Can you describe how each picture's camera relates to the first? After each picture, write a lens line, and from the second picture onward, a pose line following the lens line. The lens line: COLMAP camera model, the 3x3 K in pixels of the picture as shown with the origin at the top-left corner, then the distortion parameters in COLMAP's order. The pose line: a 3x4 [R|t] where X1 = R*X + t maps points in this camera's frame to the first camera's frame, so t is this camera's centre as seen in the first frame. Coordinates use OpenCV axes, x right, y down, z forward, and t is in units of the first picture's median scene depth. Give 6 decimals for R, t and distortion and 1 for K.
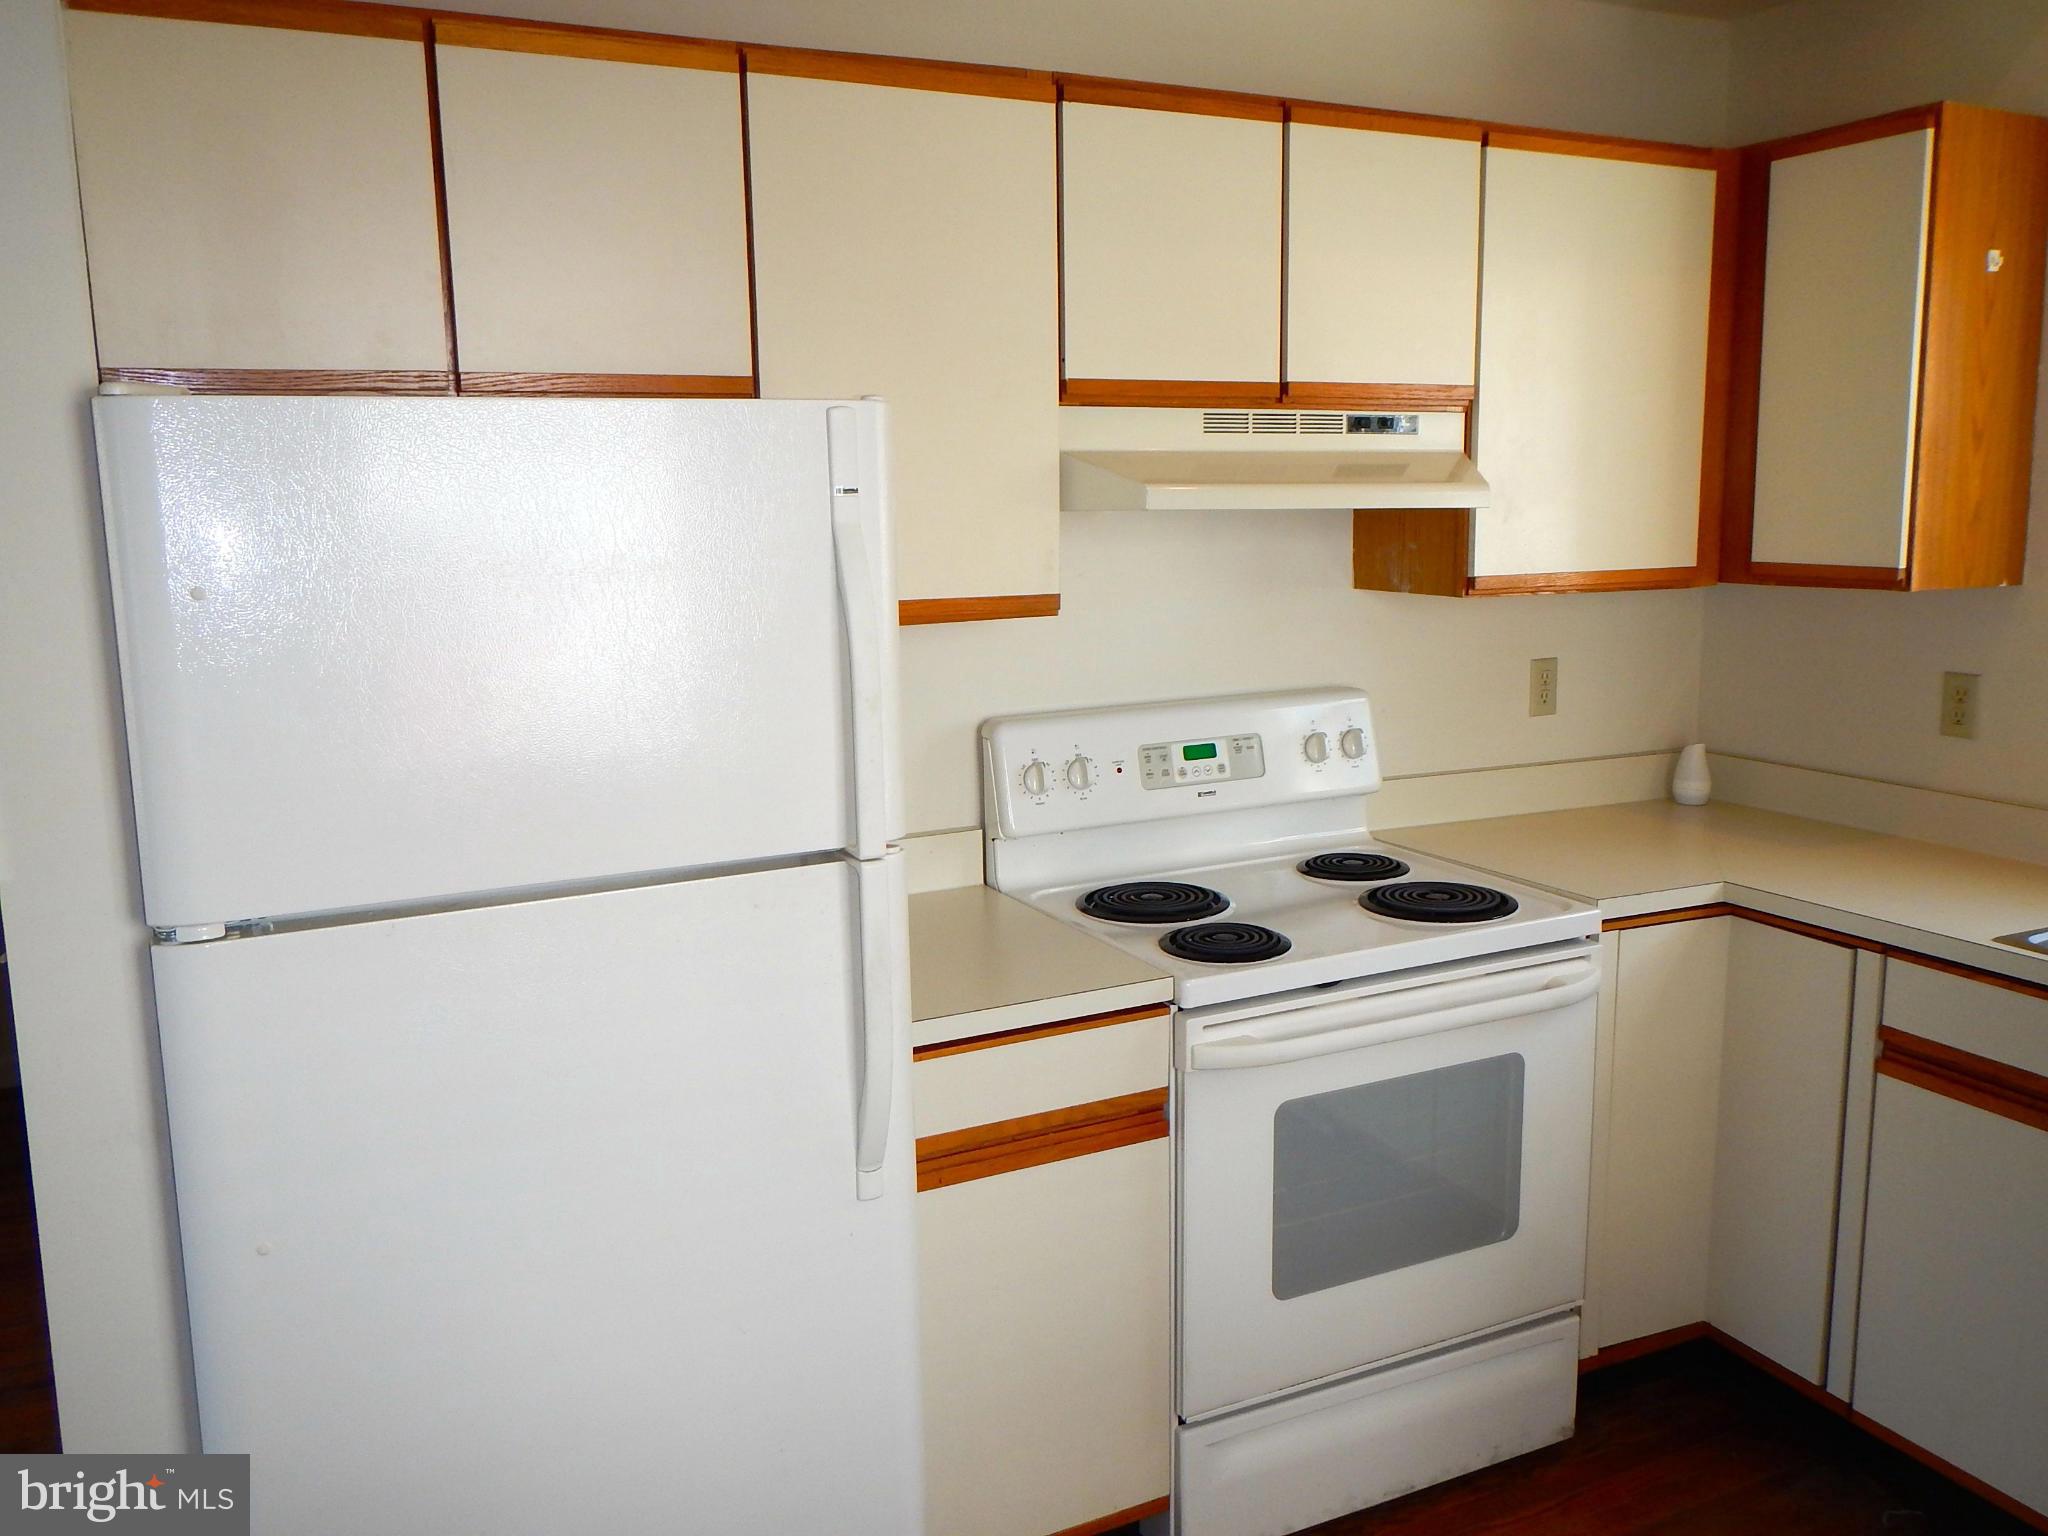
lens RADIAL K [[1698.1, 0, 1037.3], [0, 1698.1, 760.7], [0, 0, 1]] dist [0.028910, -0.027064]
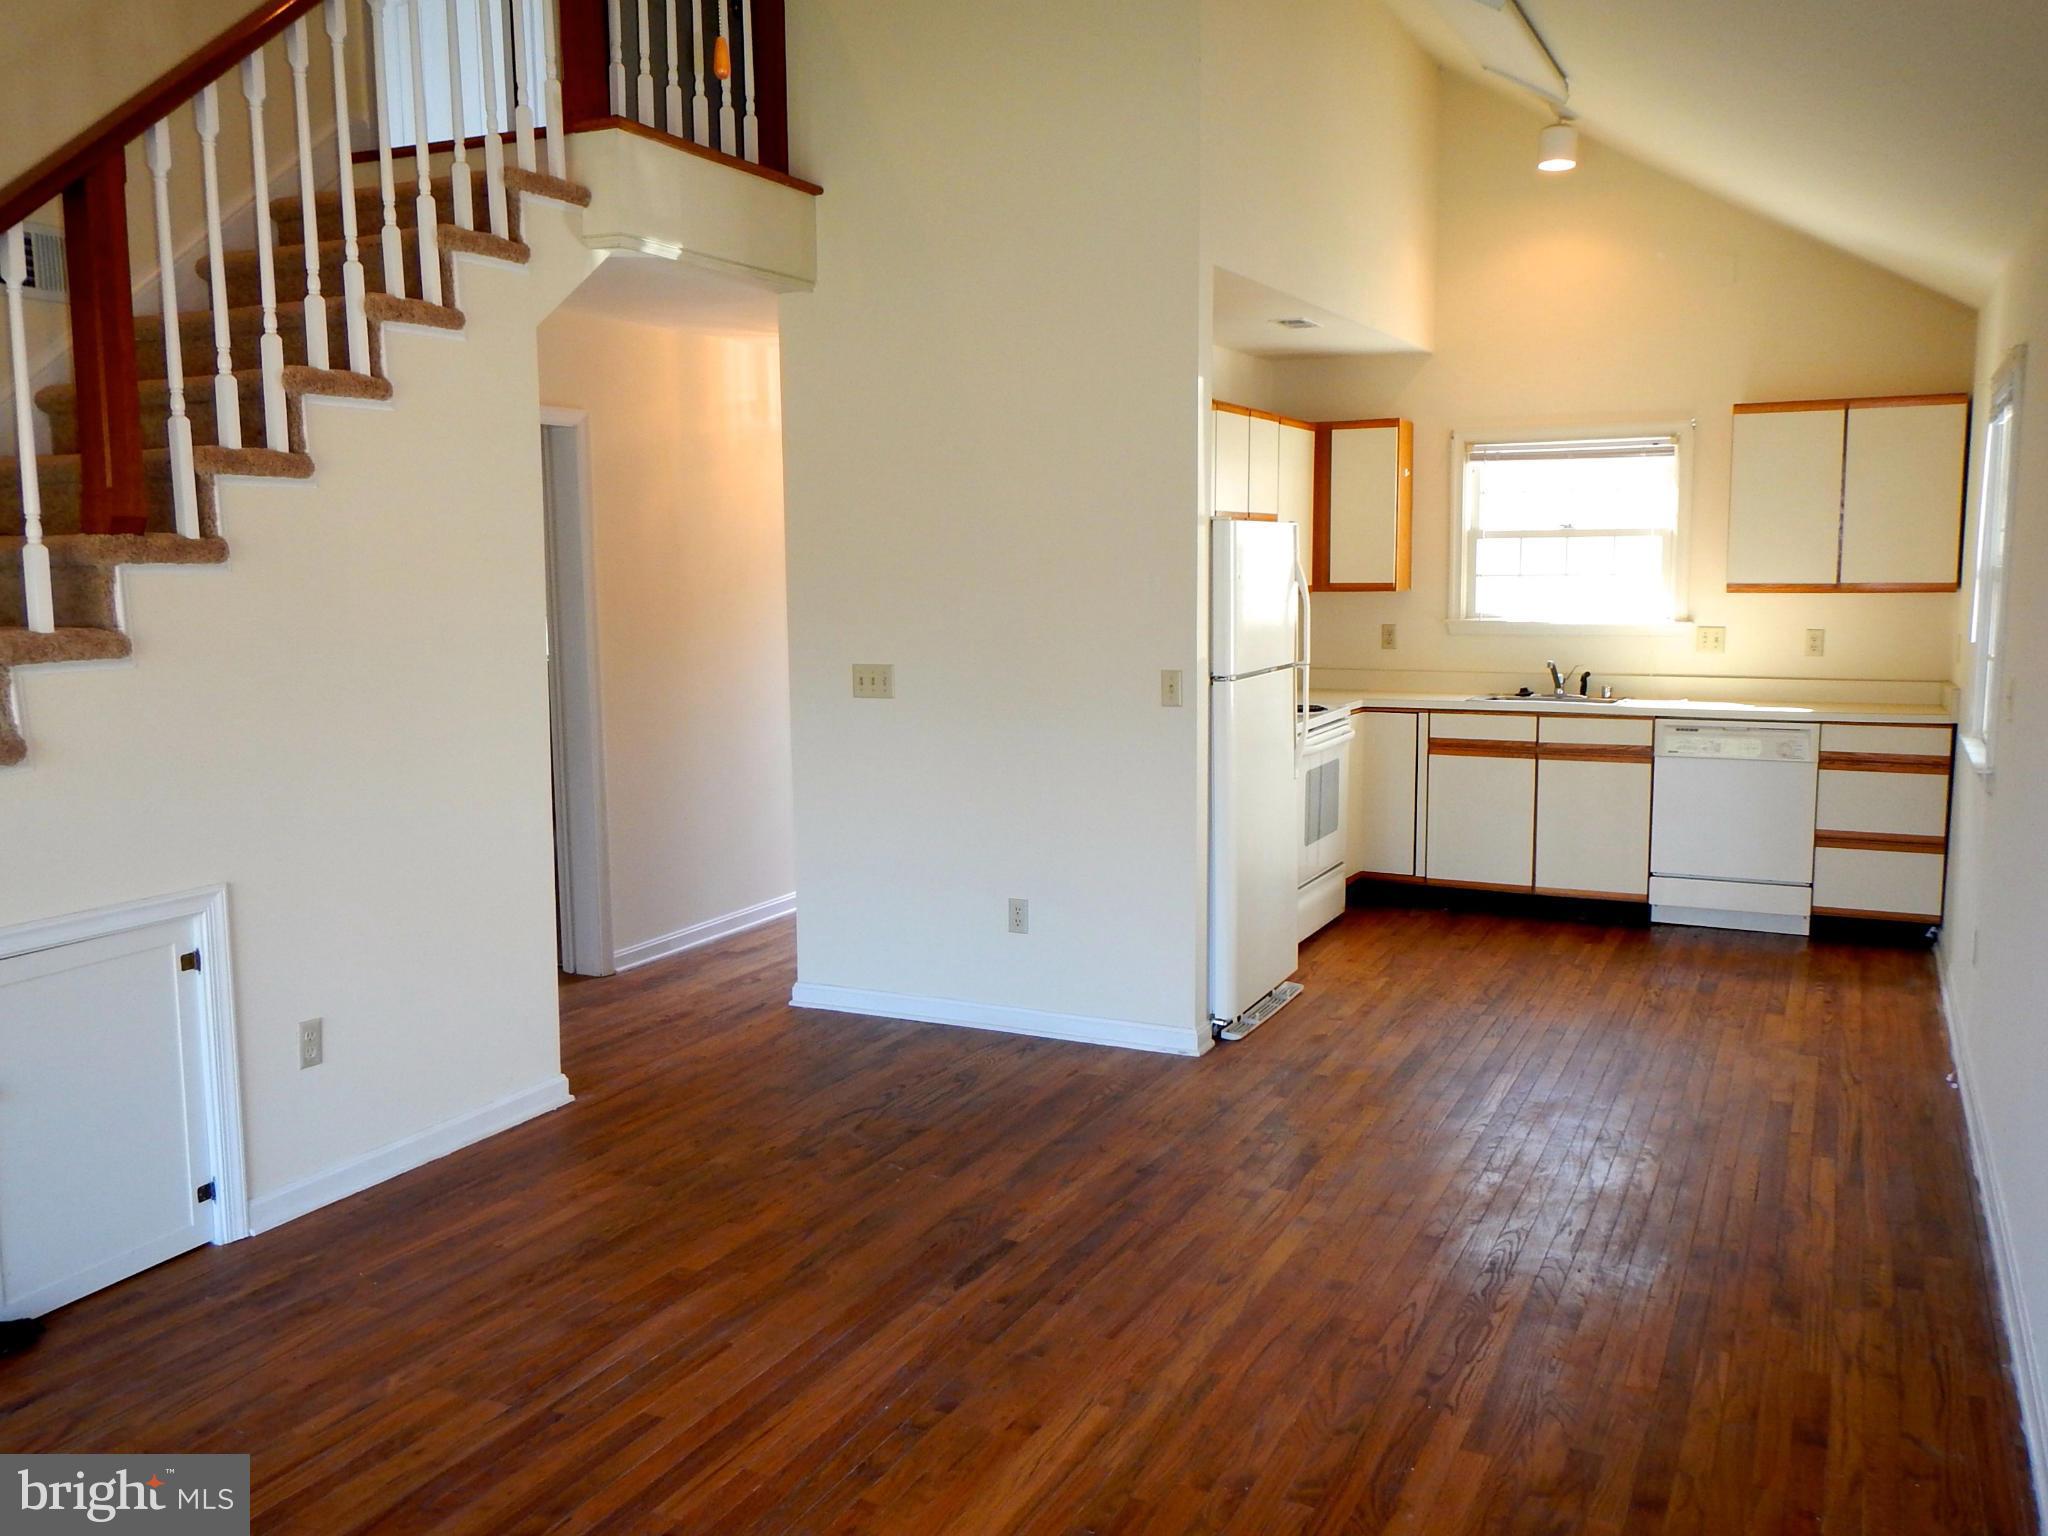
lens RADIAL K [[1698.1, 0, 1022.7], [0, 1698.1, 773.5], [0, 0, 1]] dist [0.028910, -0.027064]
pose [[0.799234, -0.073884, 0.596462, -1.692301], [0.097660, 0.995191, -0.007585, 0.161053], [-0.593033, 0.064313, 0.802606, -0.856569]]
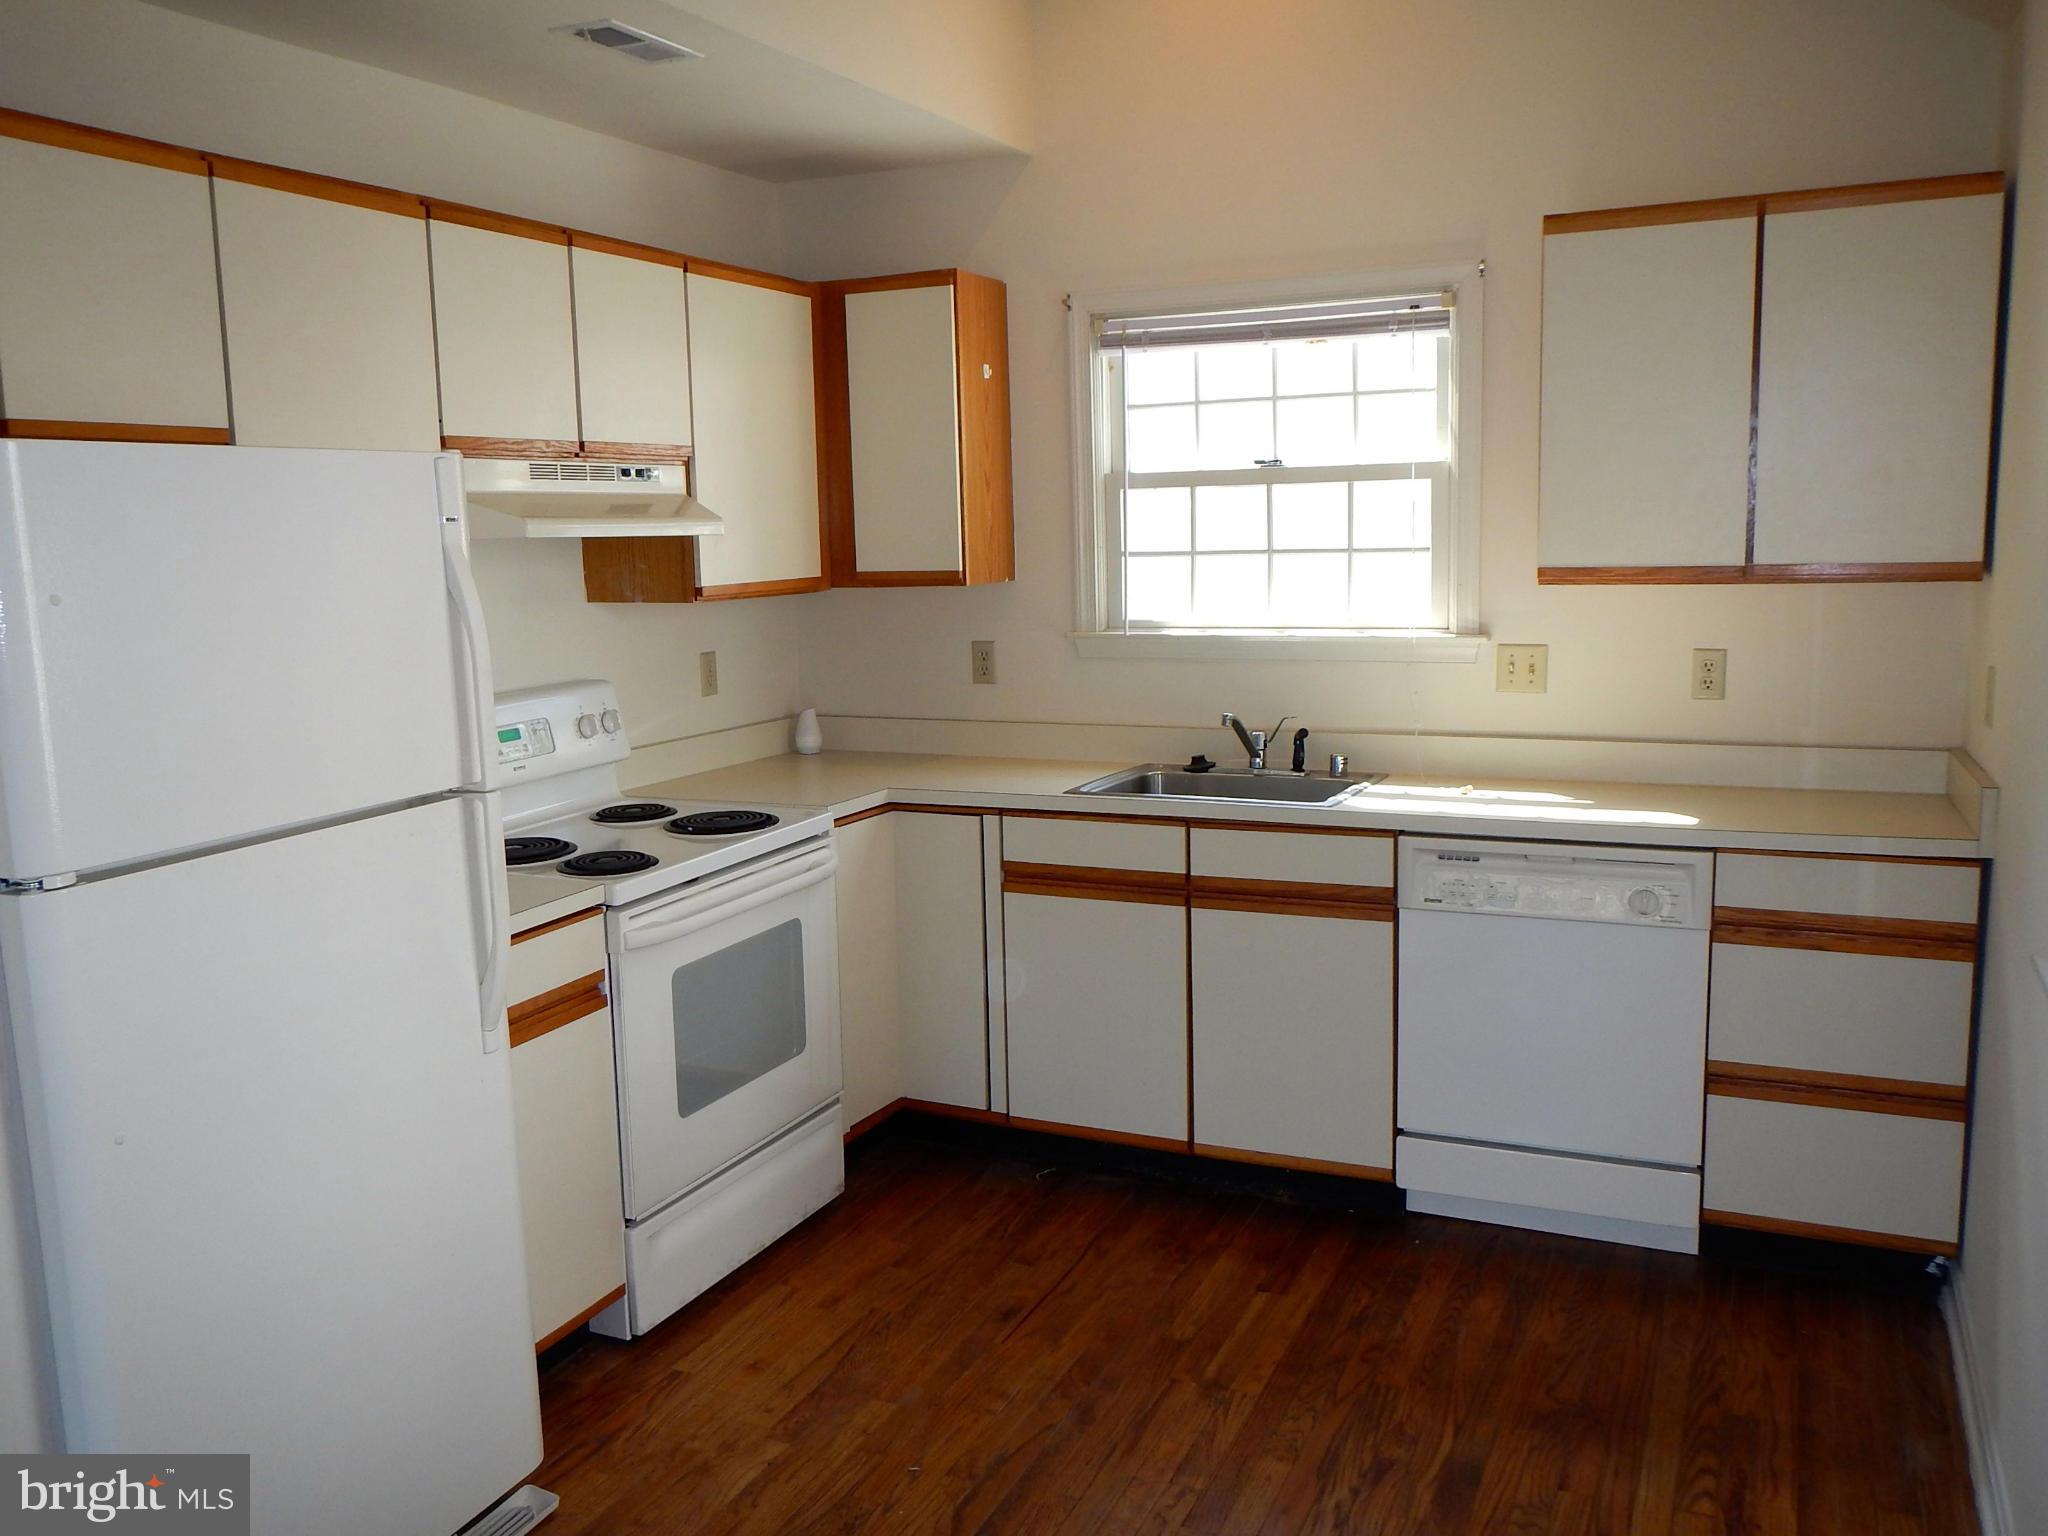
lens RADIAL K [[1698.1, 0, 1013.0], [0, 1698.1, 771.4], [0, 0, 1]] dist [0.028910, -0.027064]
pose [[0.786633, -0.100426, 0.609198, -0.411257], [0.115163, 0.993233, 0.015029, 0.048917], [-0.606585, 0.058334, 0.792875, -0.225022]]
